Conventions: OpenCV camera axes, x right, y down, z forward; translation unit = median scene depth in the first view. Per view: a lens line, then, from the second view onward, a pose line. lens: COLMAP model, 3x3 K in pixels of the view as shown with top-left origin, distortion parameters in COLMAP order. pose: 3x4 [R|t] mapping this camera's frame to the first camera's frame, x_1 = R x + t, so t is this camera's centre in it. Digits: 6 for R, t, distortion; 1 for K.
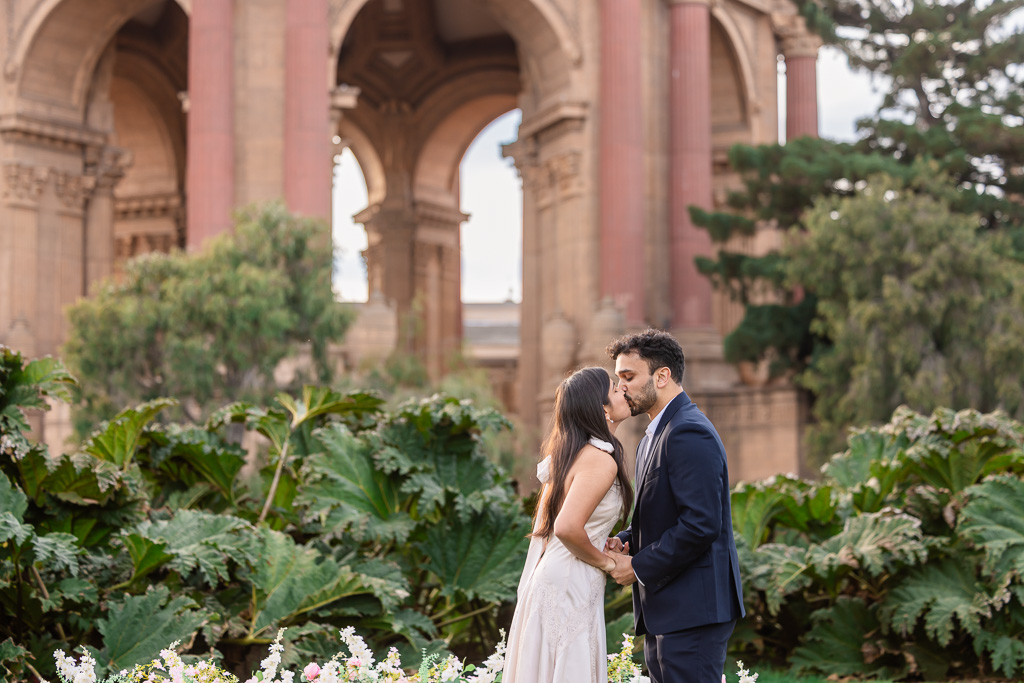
lens RADIAL K [[2382.9, 0, 509.8], [0, 2382.9, 340.2], [0, 0, 1]] dist [-0.016388, -0.576342]
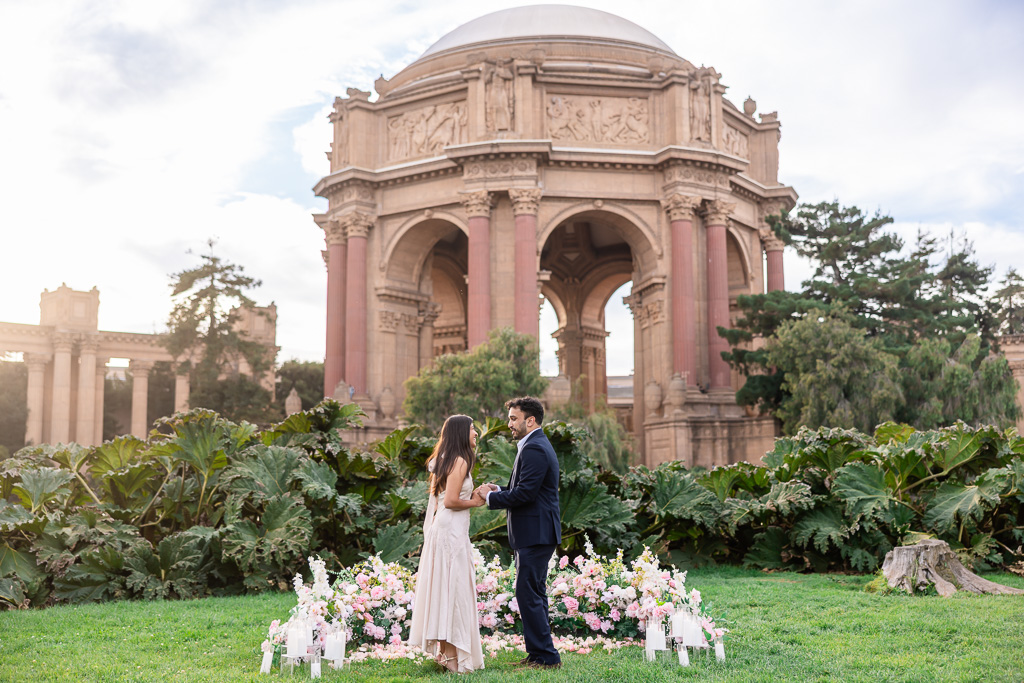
lens RADIAL K [[1170.4, 0, 517.4], [0, 1170.4, 331.3], [0, 0, 1]] dist [-0.002912, -0.004070]
pose [[0.994442, -0.015225, -0.104180, 0.036749], [0.009409, 0.998381, -0.056097, 0.002787], [0.104865, 0.054805, 0.992975, 0.043219]]
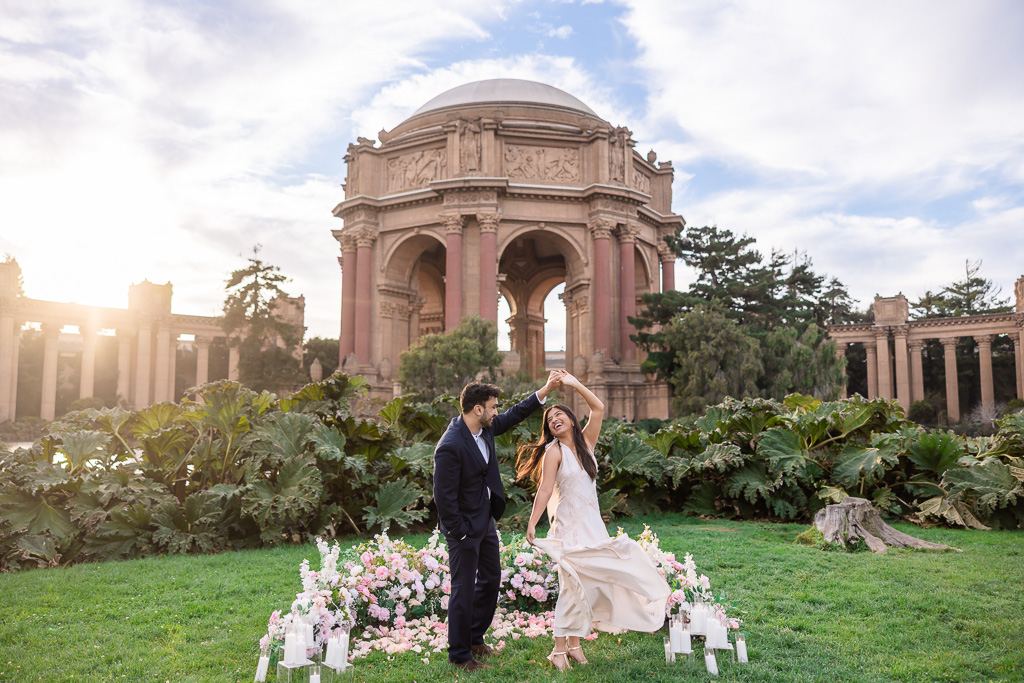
lens RADIAL K [[819.3, 0, 508.3], [0, 819.3, 336.4], [0, 0, 1]] dist [0.002209, 0.000289]
pose [[0.997829, -0.001794, -0.065838, 0.002175], [-0.000460, 0.999414, -0.034218, -0.003316], [0.065861, 0.034174, 0.997243, 0.183624]]
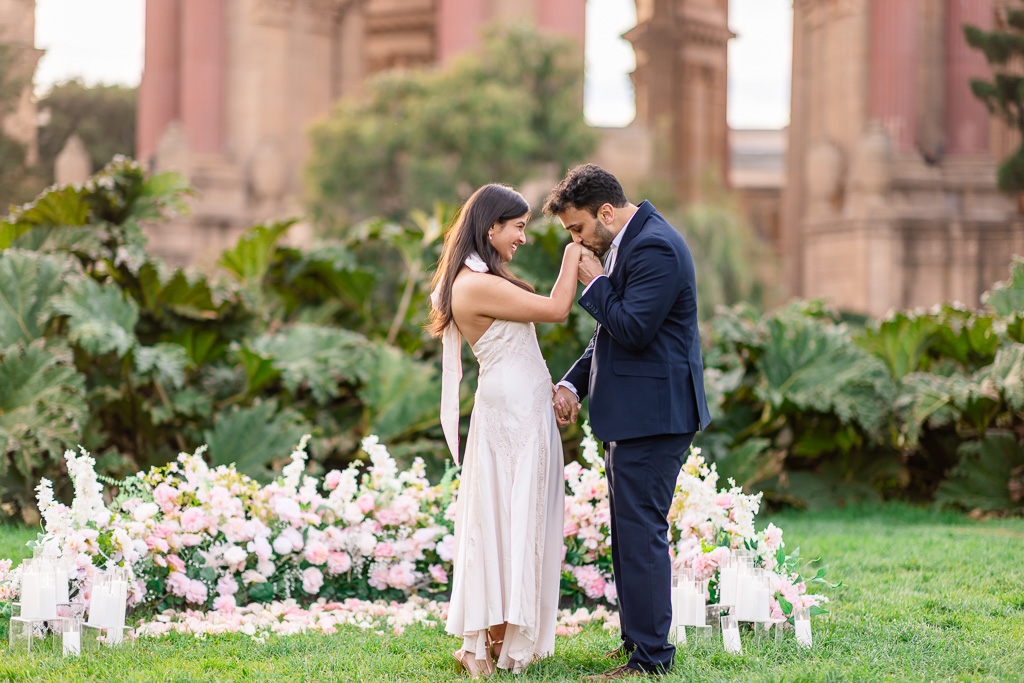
lens RADIAL K [[2489.2, 0, 512.3], [0, 2489.2, 343.5], [0, 0, 1]] dist [0.036195, -0.217206]
pose [[0.992438, 0.020922, -0.120948, 0.064724], [-0.012300, 0.997358, 0.071601, 0.002688], [0.122126, -0.069572, 0.990073, -0.018013]]
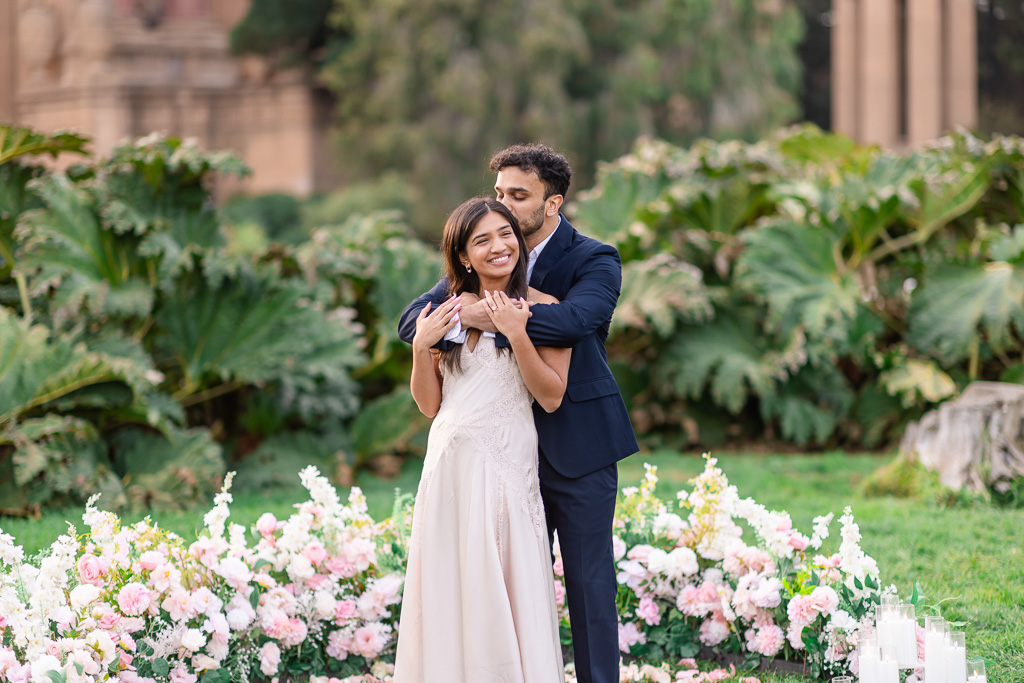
lens RADIAL K [[2521.1, 0, 510.0], [0, 2521.1, 342.0], [0, 0, 1]] dist [0.039193, -0.216960]
pose [[0.972194, -0.025922, 0.232739, -0.108939], [-0.003760, 0.991999, 0.126193, -0.015978], [-0.234148, -0.123559, 0.964317, 0.093303]]
